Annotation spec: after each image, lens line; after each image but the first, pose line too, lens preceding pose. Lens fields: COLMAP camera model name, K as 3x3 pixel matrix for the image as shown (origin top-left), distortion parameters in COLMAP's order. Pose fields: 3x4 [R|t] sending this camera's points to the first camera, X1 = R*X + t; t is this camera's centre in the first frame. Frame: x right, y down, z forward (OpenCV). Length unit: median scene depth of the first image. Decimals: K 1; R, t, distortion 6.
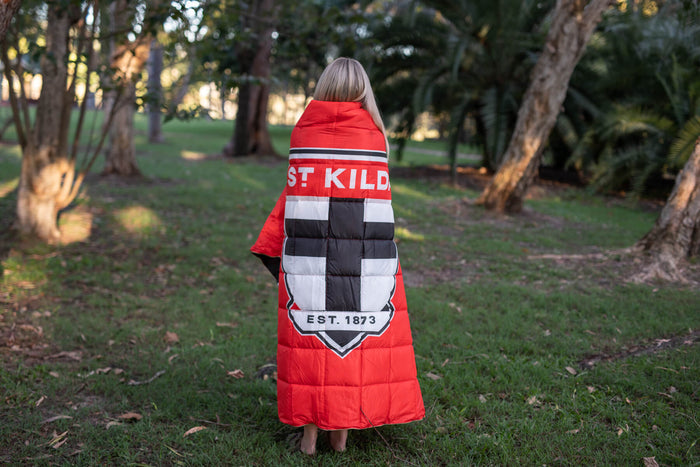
lens RADIAL K [[967.5, 0, 350.0], [0, 967.5, 233.5], [0, 0, 1]] dist [-0.014241, 0.063107]
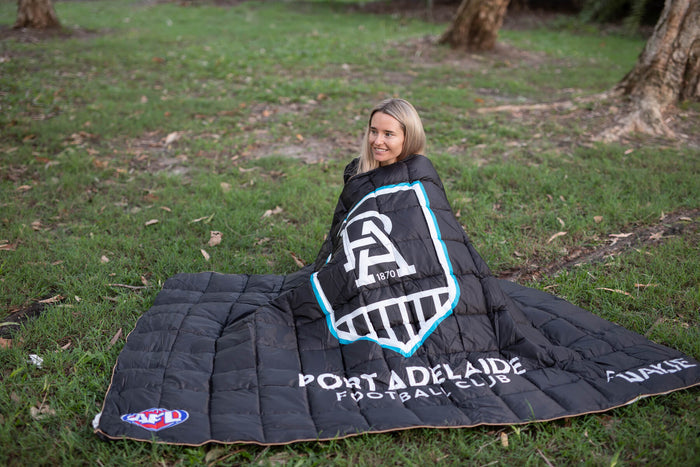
lens RADIAL K [[967.5, 0, 350.0], [0, 967.5, 233.5], [0, 0, 1]] dist [-0.014241, 0.063107]
pose [[0.998593, -0.045909, -0.026525, 0.096768], [0.049673, 0.985002, 0.165237, -0.013103], [0.018542, -0.166322, 0.985897, 0.196659]]
